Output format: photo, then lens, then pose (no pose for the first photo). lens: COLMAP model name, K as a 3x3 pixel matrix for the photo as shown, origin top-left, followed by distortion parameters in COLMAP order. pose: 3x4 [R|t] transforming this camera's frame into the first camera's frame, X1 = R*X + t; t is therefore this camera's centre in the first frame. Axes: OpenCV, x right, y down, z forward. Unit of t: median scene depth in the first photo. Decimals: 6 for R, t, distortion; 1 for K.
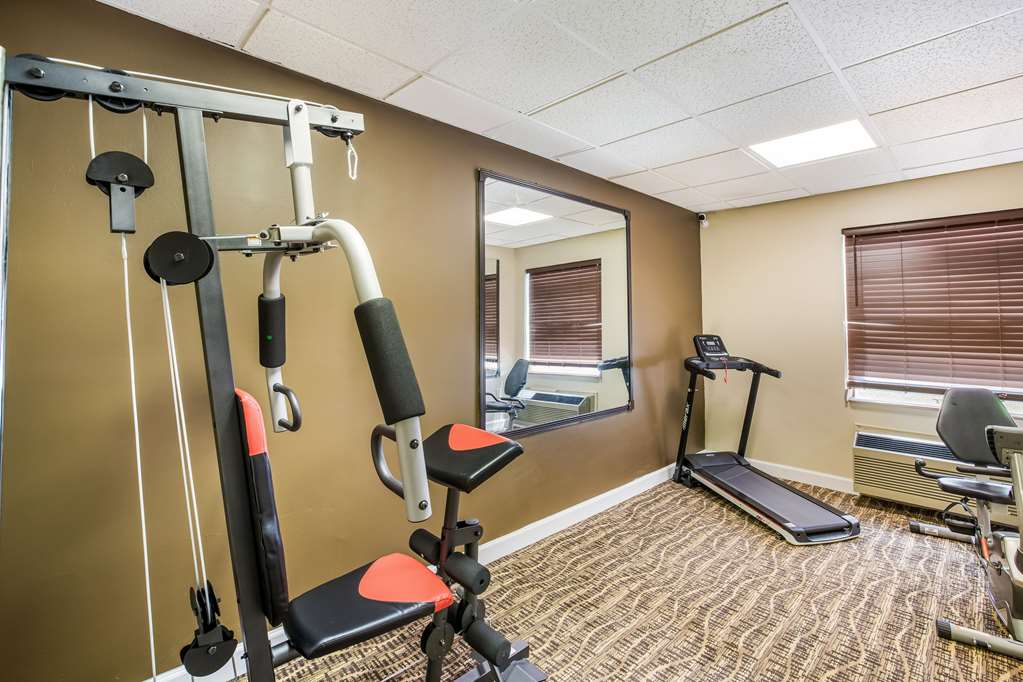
lens RADIAL K [[490.4, 0, 531.3], [0, 490.4, 342.6], [0, 0, 1]] dist [-0.041906, 0.014507]
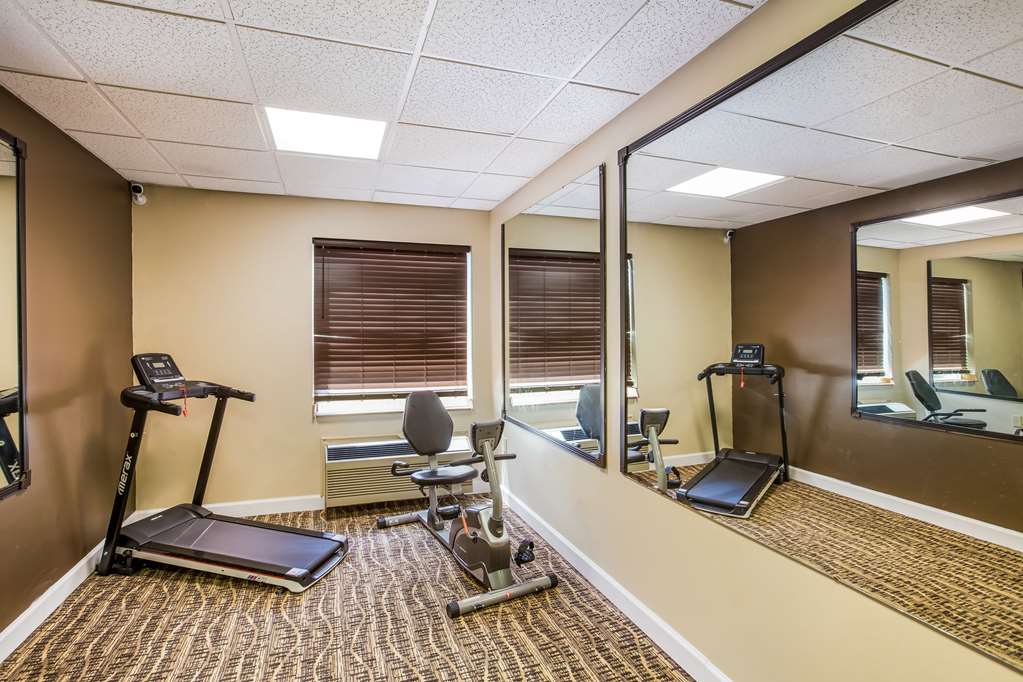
lens RADIAL K [[490.4, 0, 531.3], [0, 490.4, 342.6], [0, 0, 1]] dist [-0.041906, 0.014507]
pose [[0.427832, -0.016363, 0.903710, -0.042914], [0.041150, 0.999152, -0.001390, -0.008523], [-0.902921, 0.037783, 0.428143, 0.198186]]
